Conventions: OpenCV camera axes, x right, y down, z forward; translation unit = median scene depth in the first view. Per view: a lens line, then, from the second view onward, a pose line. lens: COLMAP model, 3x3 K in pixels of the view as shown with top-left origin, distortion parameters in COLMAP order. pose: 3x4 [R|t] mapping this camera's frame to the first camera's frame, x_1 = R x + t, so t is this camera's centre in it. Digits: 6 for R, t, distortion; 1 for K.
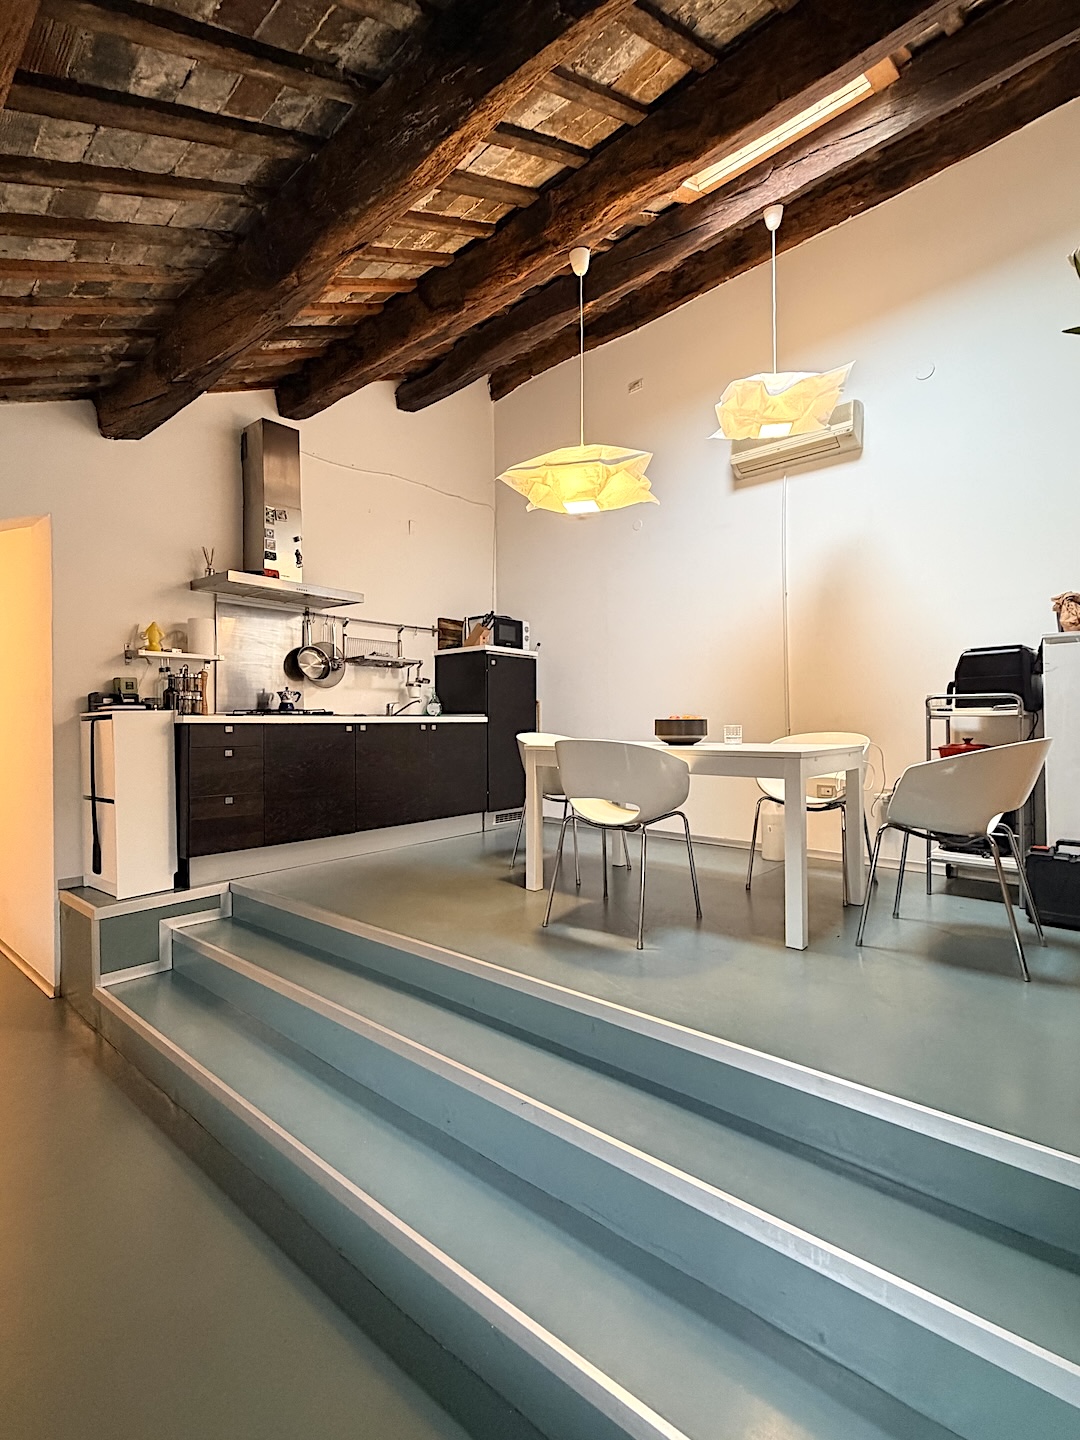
lens RADIAL K [[631.7, 0, 566.5], [0, 631.7, 717.6], [0, 0, 1]] dist [0.028203, -0.024415]
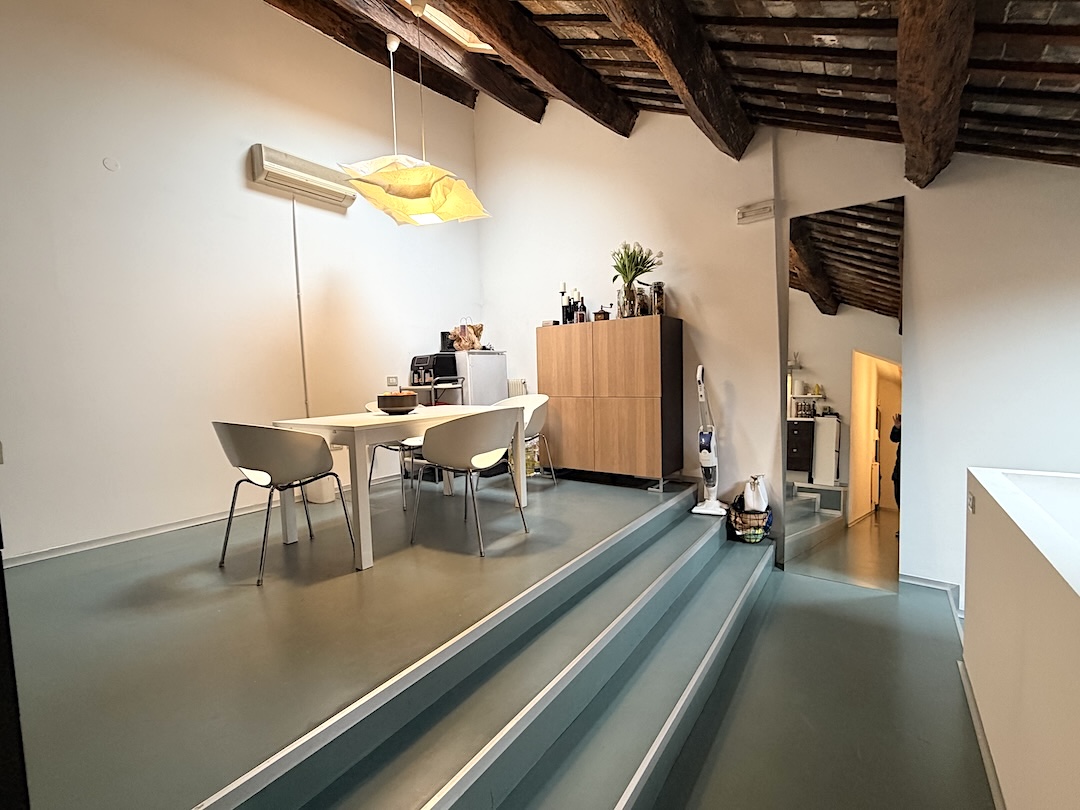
lens RADIAL K [[473.7, 0, 540.0], [0, 473.7, 405.0], [0, 0, 1]] dist [0.028203, -0.024415]
pose [[-0.051626, -0.038419, 0.997927, -0.795104], [0.026702, 0.998849, 0.039836, -0.008172], [-0.998309, 0.028703, -0.050541, 0.747400]]
